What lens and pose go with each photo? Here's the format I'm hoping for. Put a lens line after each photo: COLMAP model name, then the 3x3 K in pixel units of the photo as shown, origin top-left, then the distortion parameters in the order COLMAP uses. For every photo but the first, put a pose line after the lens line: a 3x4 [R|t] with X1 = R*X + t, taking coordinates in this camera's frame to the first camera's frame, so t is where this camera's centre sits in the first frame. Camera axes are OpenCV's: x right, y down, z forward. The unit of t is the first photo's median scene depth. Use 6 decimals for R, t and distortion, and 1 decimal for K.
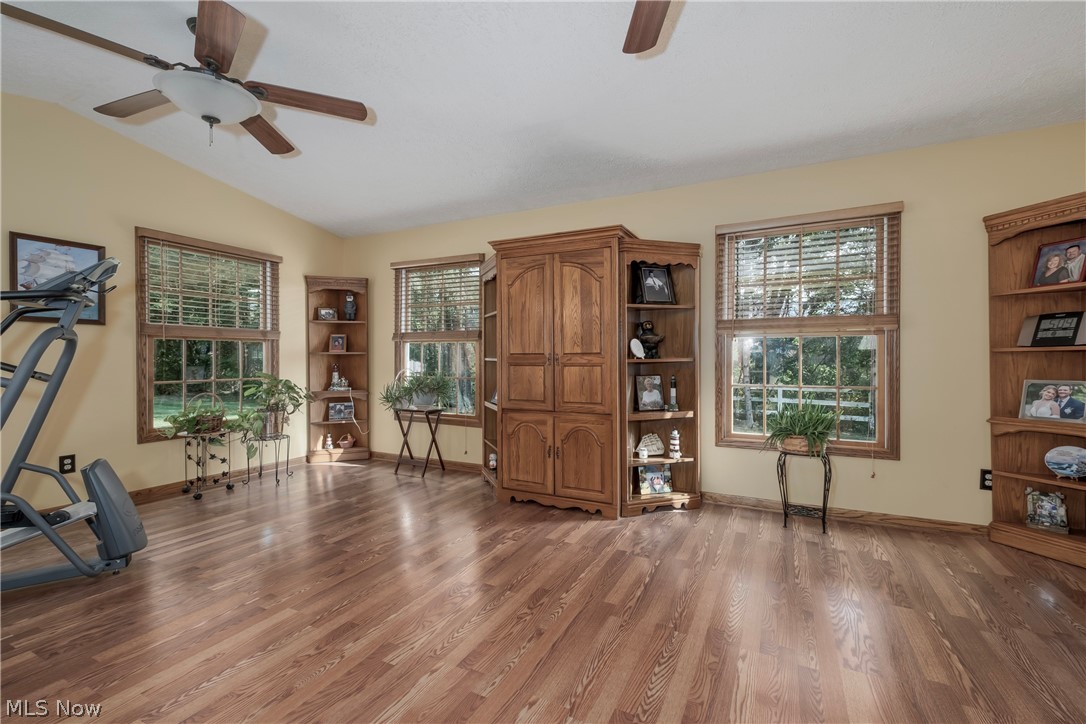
lens RADIAL K [[474.2, 0, 544.2], [0, 474.2, 358.1], [0, 0, 1]] dist [0.015294, 0.000507]
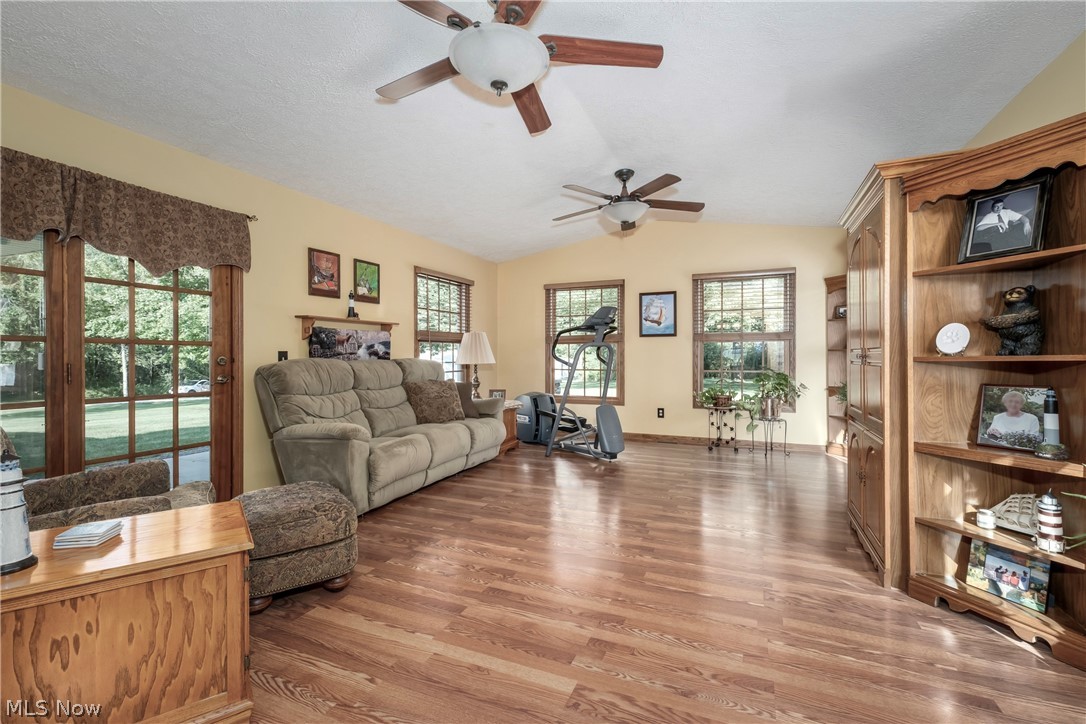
lens RADIAL K [[474.2, 0, 543.7], [0, 474.2, 359.0], [0, 0, 1]] dist [0.015294, 0.000507]
pose [[0.056364, 0.006792, -0.998387, 0.750500], [0.005368, 0.999960, 0.007106, -0.001950], [0.998396, -0.005760, 0.056325, 0.423470]]
